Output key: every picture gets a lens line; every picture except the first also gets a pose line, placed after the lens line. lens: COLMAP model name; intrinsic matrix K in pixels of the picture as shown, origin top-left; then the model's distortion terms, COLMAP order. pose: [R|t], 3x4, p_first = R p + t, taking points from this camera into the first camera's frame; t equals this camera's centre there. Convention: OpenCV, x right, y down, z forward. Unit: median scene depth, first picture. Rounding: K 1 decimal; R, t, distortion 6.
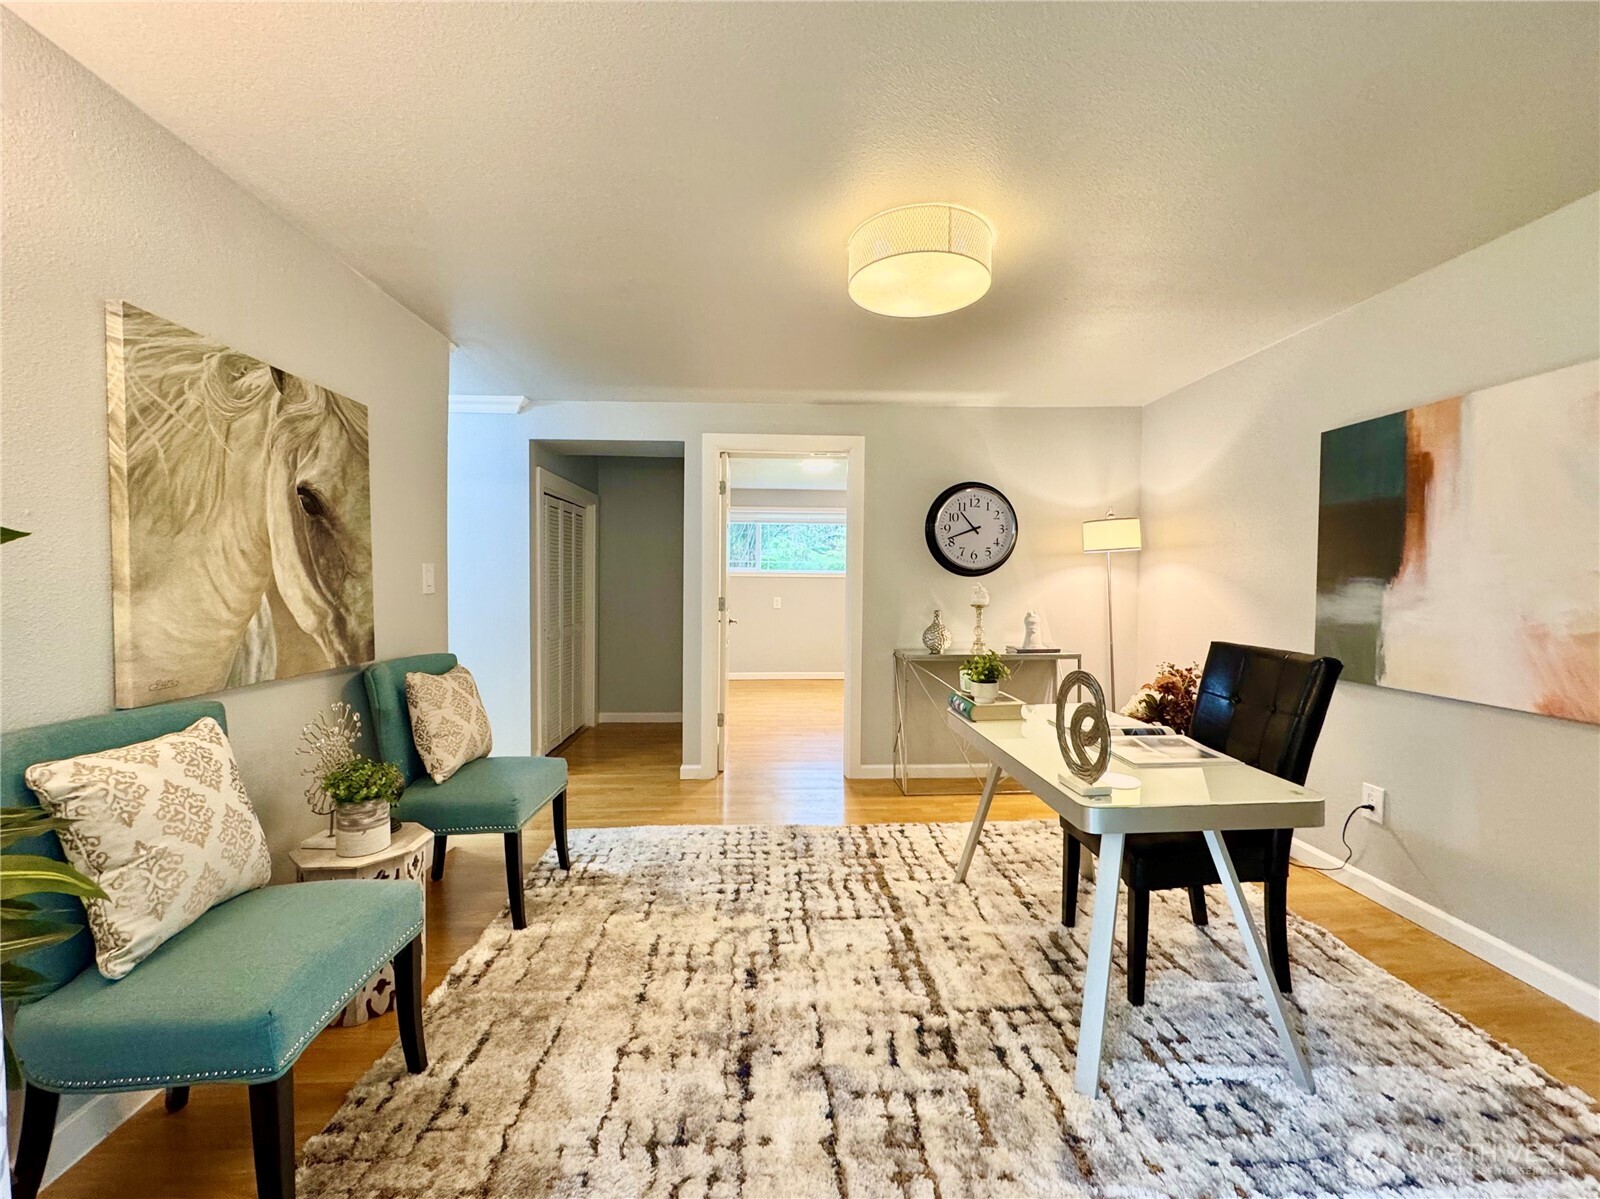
lens RADIAL K [[637.9, 0, 795.1], [0, 637.9, 593.7], [0, 0, 1]] dist [-0.003102, 0.000194]
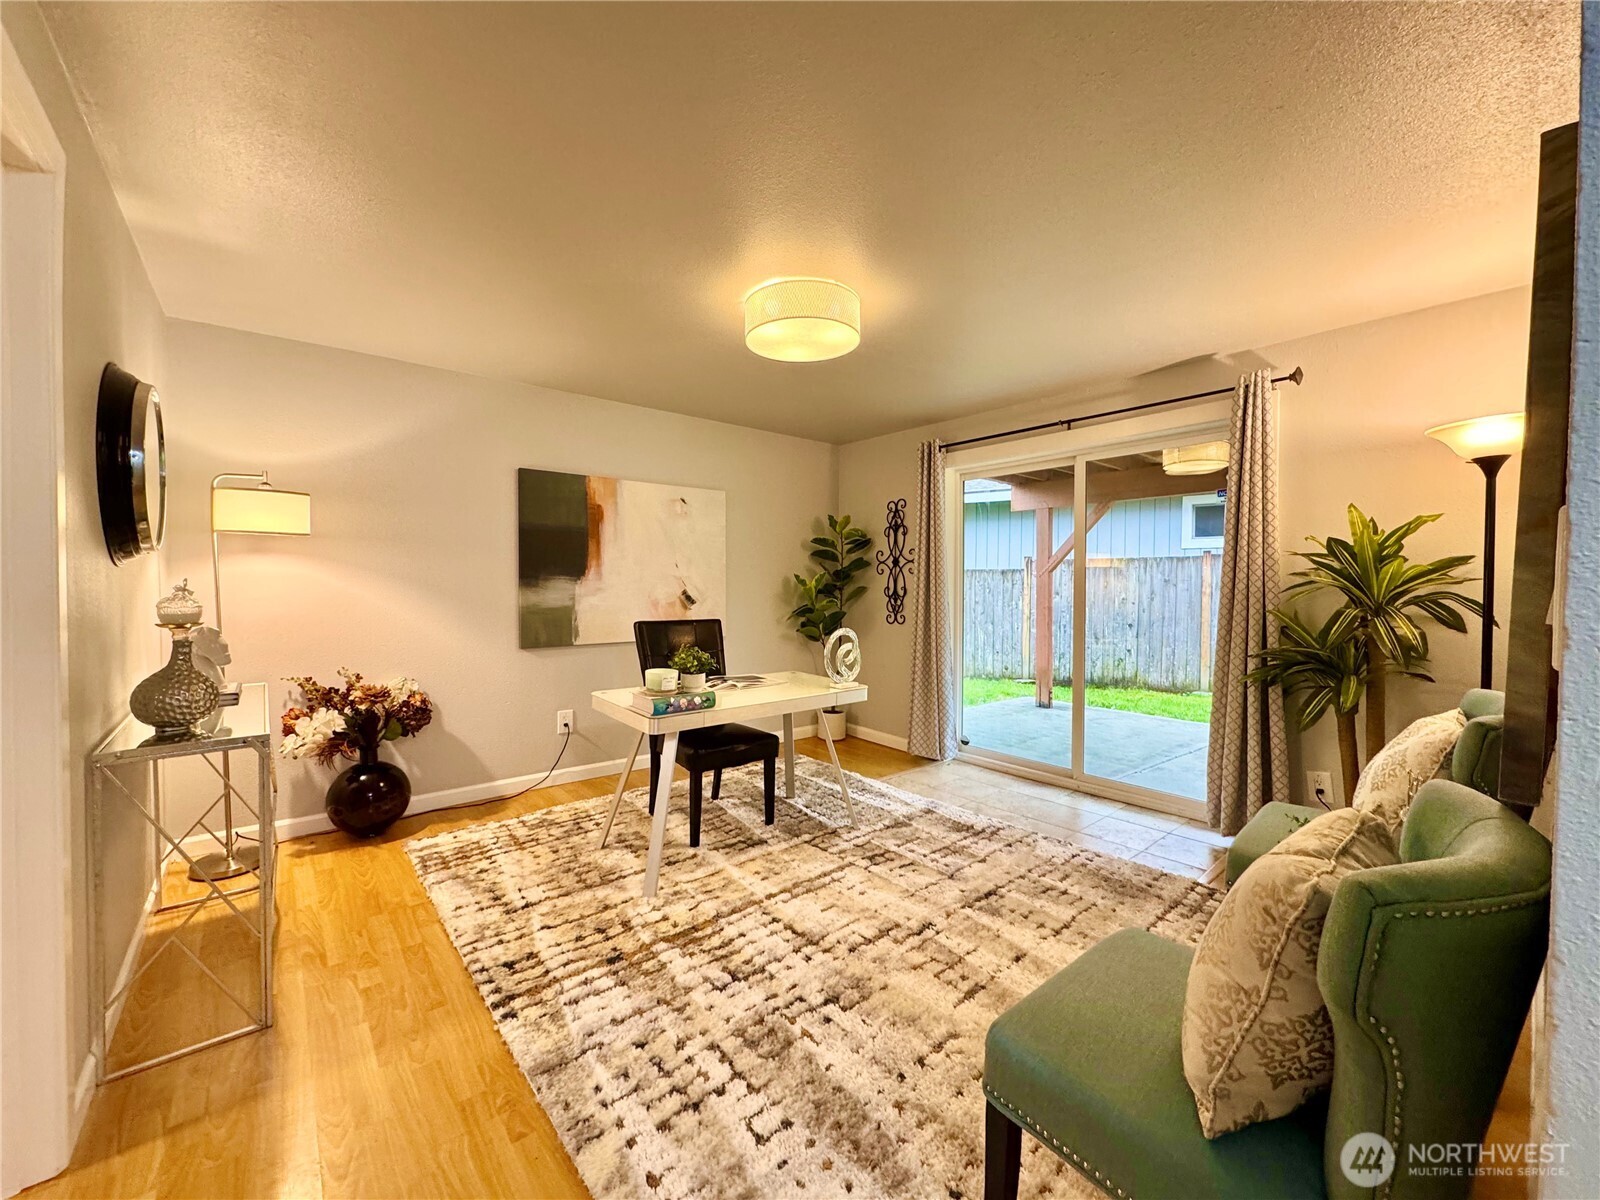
lens RADIAL K [[637.9, 0, 793.2], [0, 637.9, 599.5], [0, 0, 1]] dist [-0.003102, 0.000194]
pose [[-0.589285, -0.031541, 0.807309, -0.743297], [0.005882, 0.999044, 0.043325, -0.036570], [-0.807903, 0.030280, -0.588536, 1.637182]]
